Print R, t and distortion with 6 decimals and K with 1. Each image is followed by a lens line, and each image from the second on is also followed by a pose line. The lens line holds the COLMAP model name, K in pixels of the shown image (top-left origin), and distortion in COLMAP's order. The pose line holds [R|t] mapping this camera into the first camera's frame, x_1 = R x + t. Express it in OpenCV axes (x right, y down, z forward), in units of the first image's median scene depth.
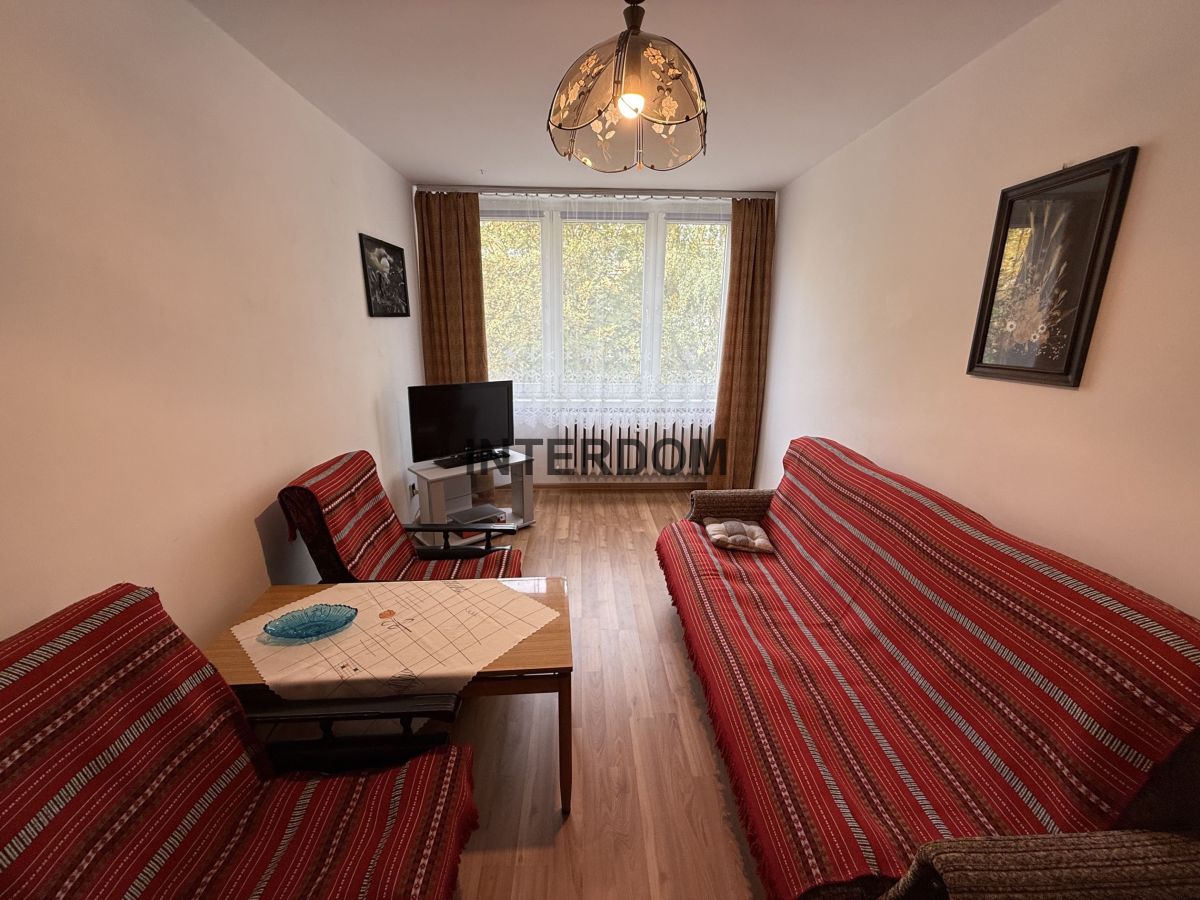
lens RADIAL K [[476.9, 0, 596.7], [0, 476.9, 447.7], [0, 0, 1]] dist [-0.000442, 0.000392]
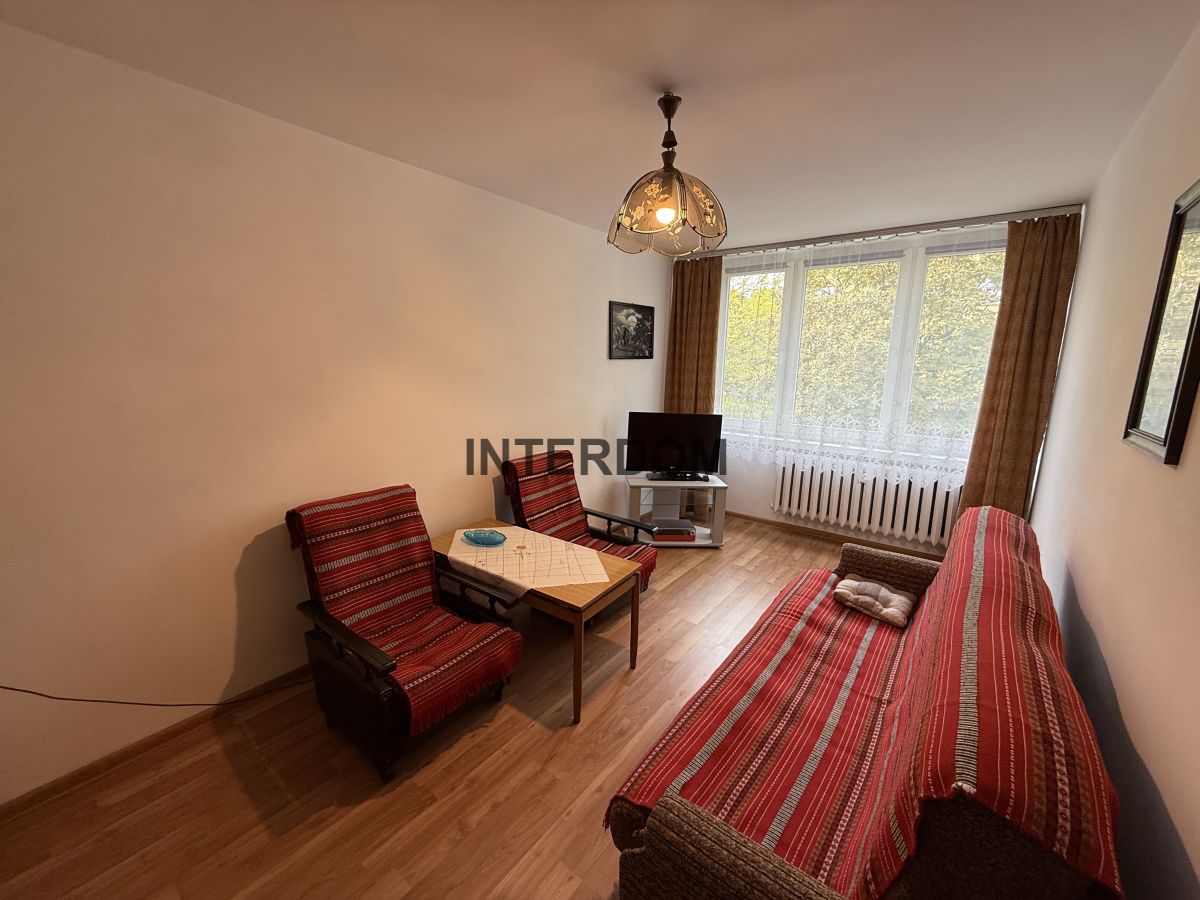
lens RADIAL K [[476.9, 0, 596.7], [0, 476.9, 447.7], [0, 0, 1]] dist [-0.000442, 0.000392]
pose [[0.764509, 0.123056, -0.632758, 0.457493], [-0.172173, 0.984929, -0.016478, 0.006613], [0.621194, 0.121541, 0.774174, -0.064940]]
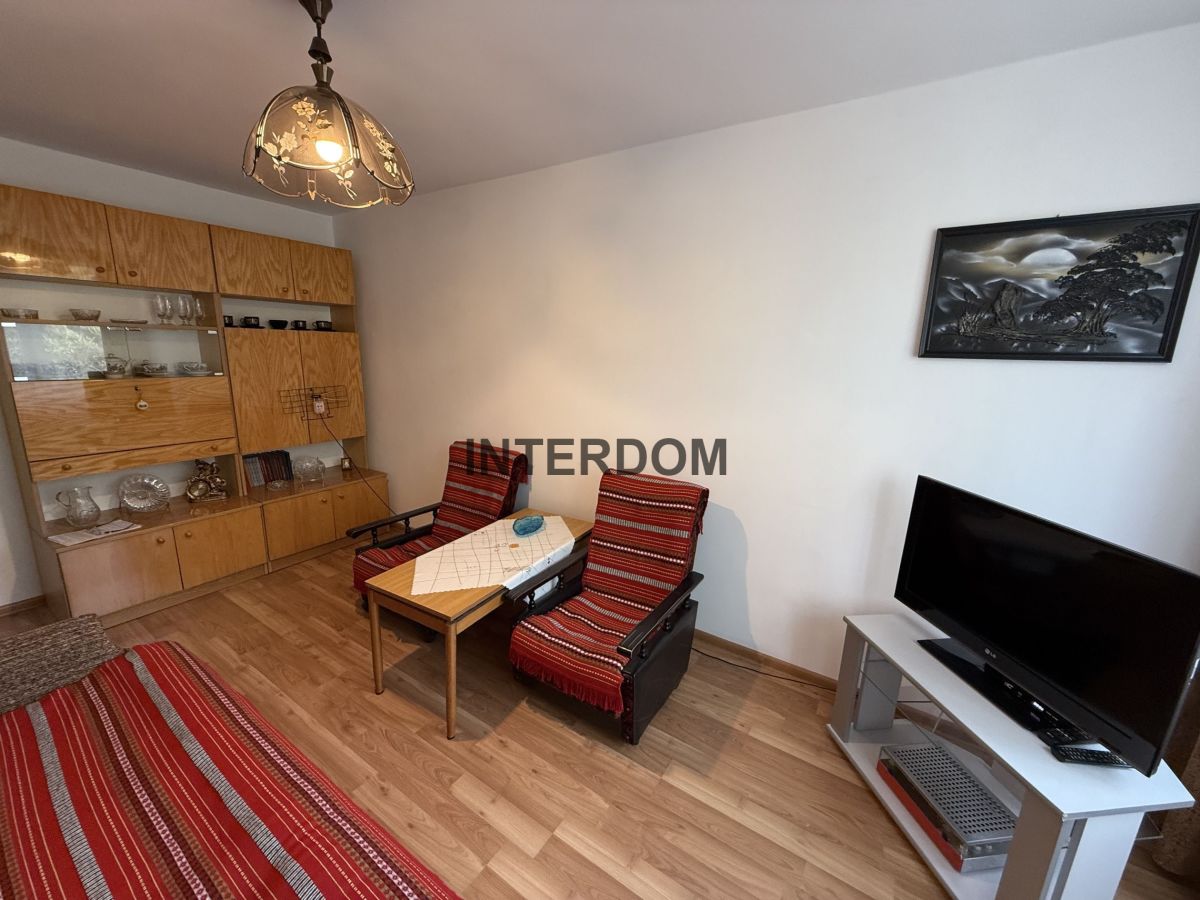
lens RADIAL K [[476.9, 0, 596.7], [0, 476.9, 447.7], [0, 0, 1]] dist [-0.000442, 0.000392]
pose [[-0.576658, 0.146423, -0.803758, 0.361503], [-0.241630, 0.909229, 0.338994, -0.317667], [0.780436, 0.389695, -0.488934, 1.174669]]
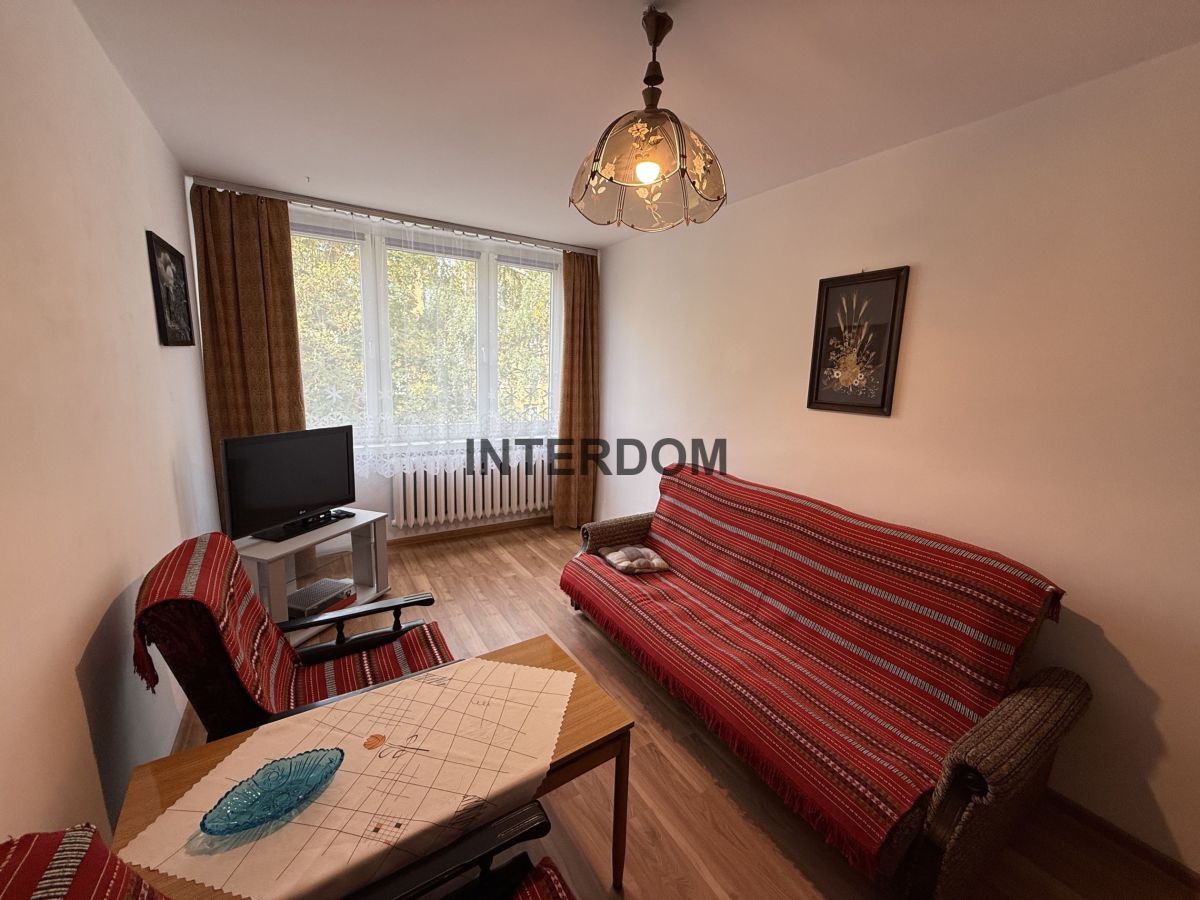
lens RADIAL K [[476.9, 0, 596.7], [0, 476.9, 447.7], [0, 0, 1]] dist [-0.000442, 0.000392]
pose [[0.869812, -0.063984, 0.489217, -0.308775], [0.098620, 0.994092, -0.045329, -0.029104], [-0.483427, 0.087674, 0.870983, 0.085459]]
